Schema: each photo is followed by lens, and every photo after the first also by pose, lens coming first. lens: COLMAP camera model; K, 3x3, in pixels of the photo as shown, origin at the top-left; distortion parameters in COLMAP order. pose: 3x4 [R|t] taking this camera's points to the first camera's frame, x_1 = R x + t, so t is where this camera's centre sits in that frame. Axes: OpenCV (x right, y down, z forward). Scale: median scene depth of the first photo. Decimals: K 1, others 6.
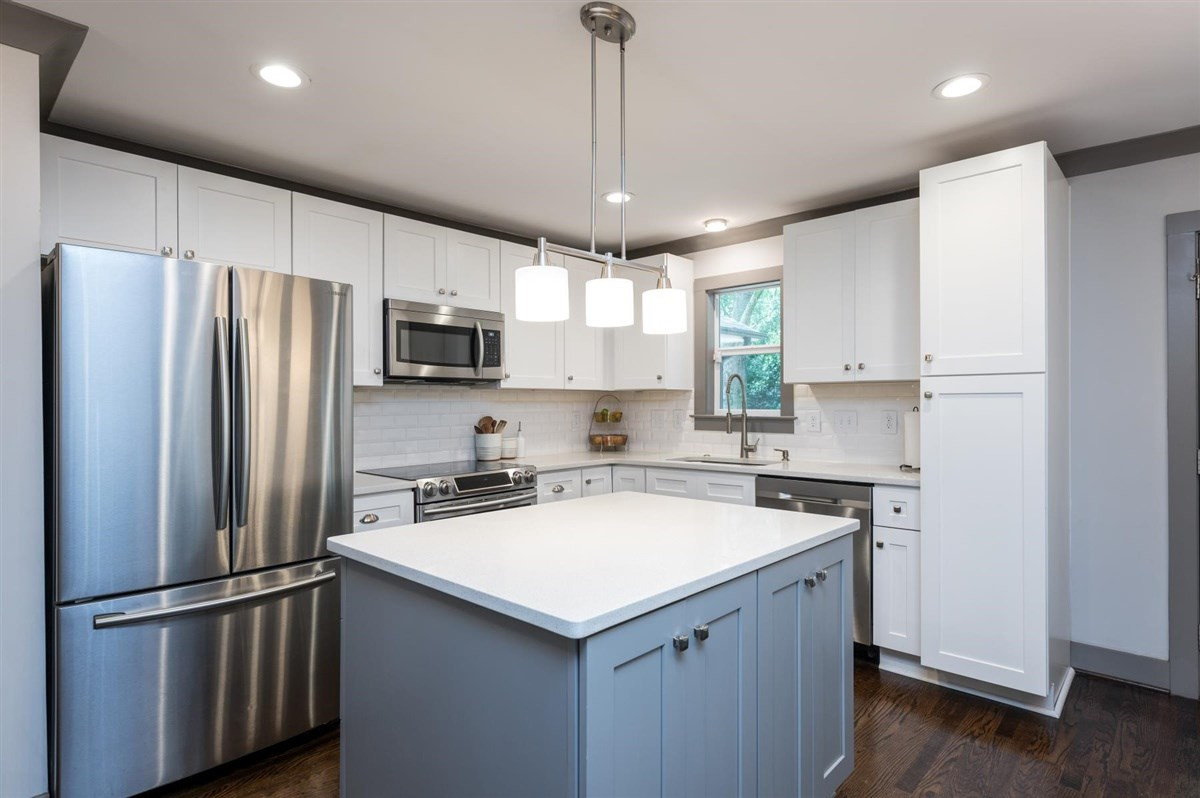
lens RADIAL K [[632.6, 0, 600.0], [0, 632.6, 399.0], [0, 0, 1]] dist [0.001811, -0.000510]
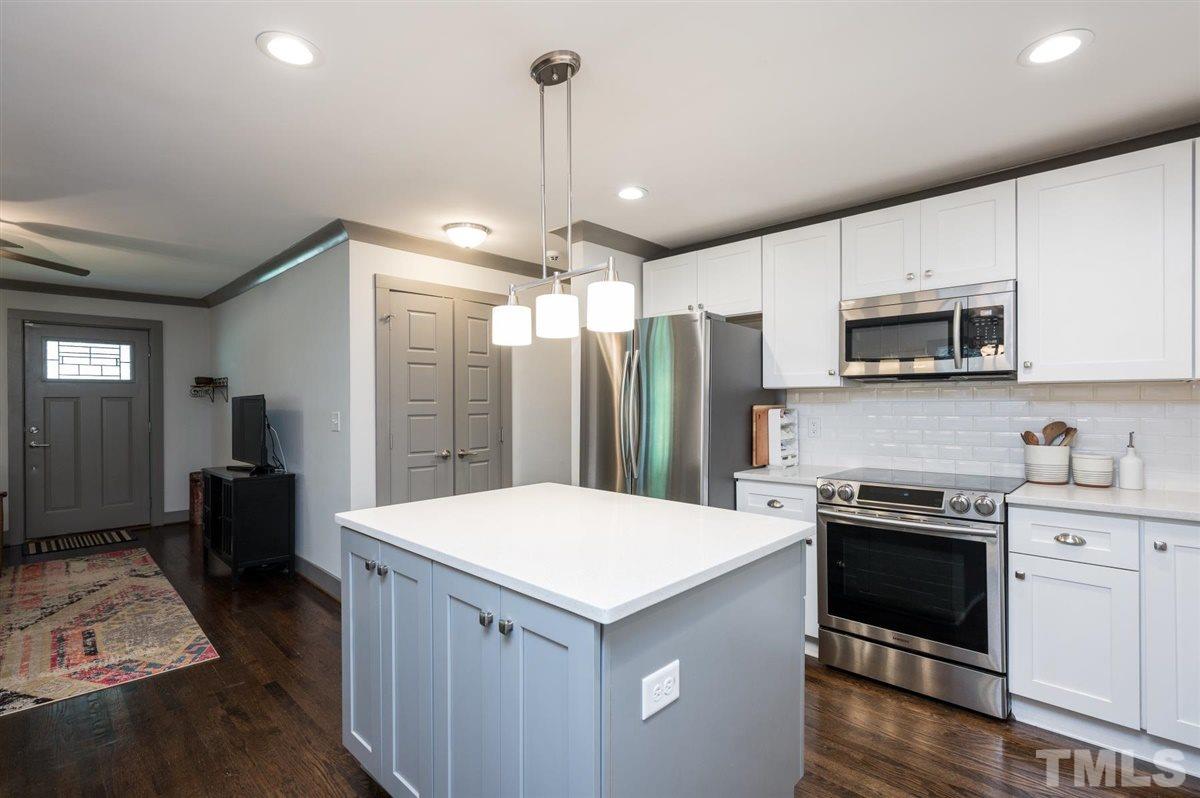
lens RADIAL K [[554.2, 0, 600.9], [0, 554.2, 400.4], [0, 0, 1]] dist [0.002053, 0.000306]
pose [[-0.011298, 0.001564, -0.999935, 0.481790], [0.008796, 0.999960, 0.001465, -0.001801], [0.999897, -0.008779, -0.011312, 0.524044]]
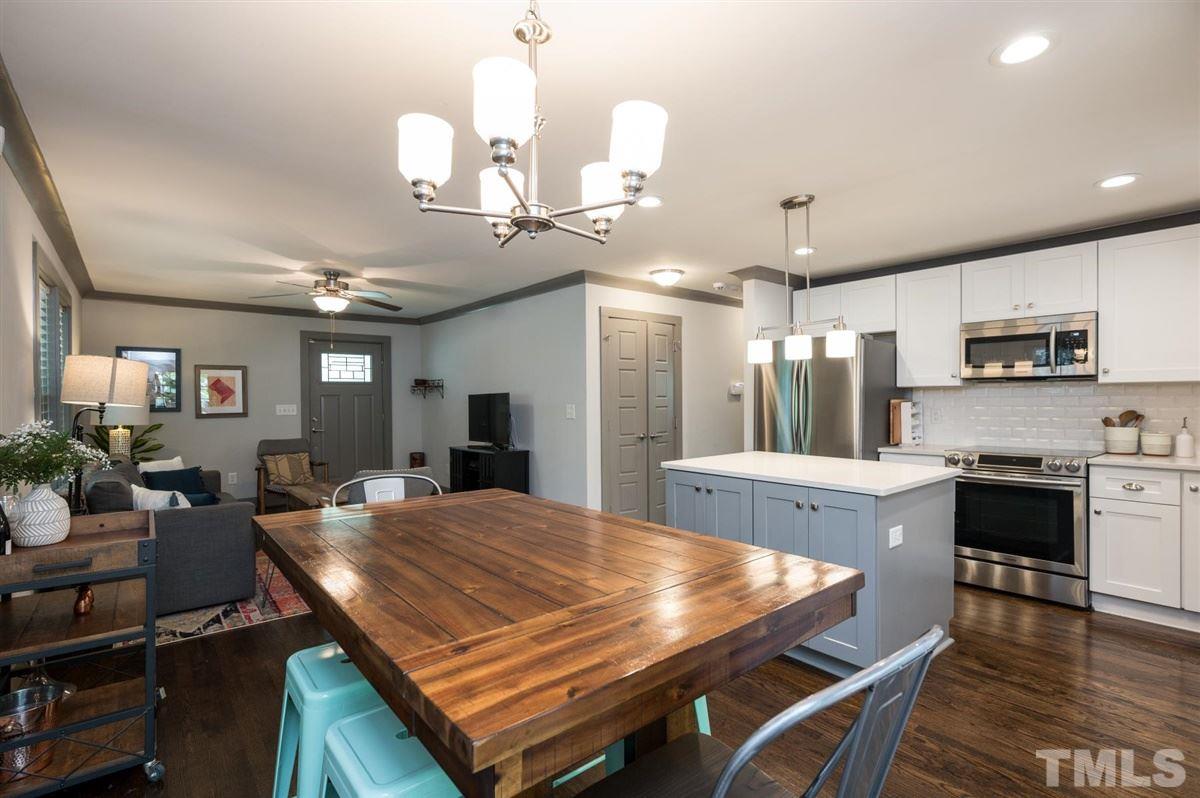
lens RADIAL K [[554.2, 0, 600.9], [0, 554.2, 400.4], [0, 0, 1]] dist [0.002053, 0.000306]
pose [[-0.121678, 0.008447, -0.992534, 0.845301], [0.011577, 0.999908, 0.007091, -0.004362], [0.992502, -0.010628, -0.121764, 0.294366]]
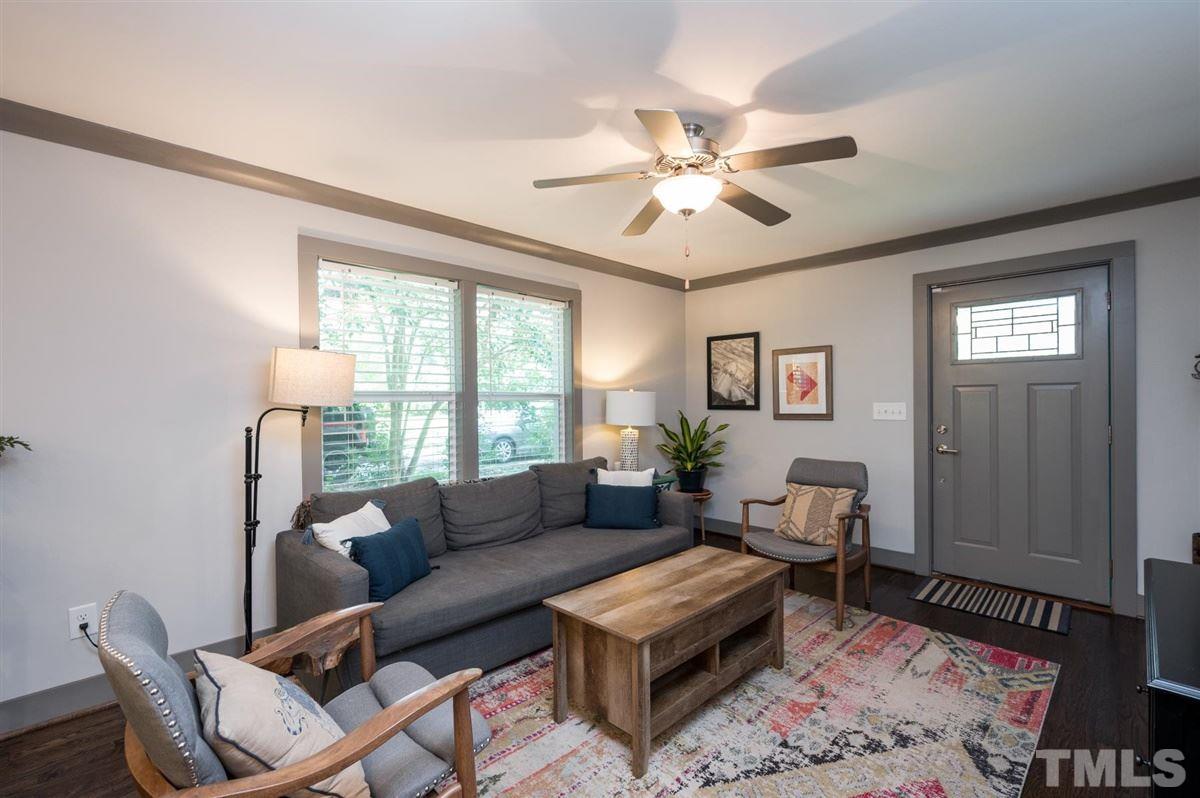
lens RADIAL K [[520.0, 0, 597.8], [0, 520.0, 404.1], [0, 0, 1]] dist [0.003136, 0.000101]
pose [[-0.999377, 0.012417, 0.033035, -0.245004], [0.012539, 0.999915, 0.003488, 0.002045], [-0.032989, 0.003900, -0.999448, 0.109853]]
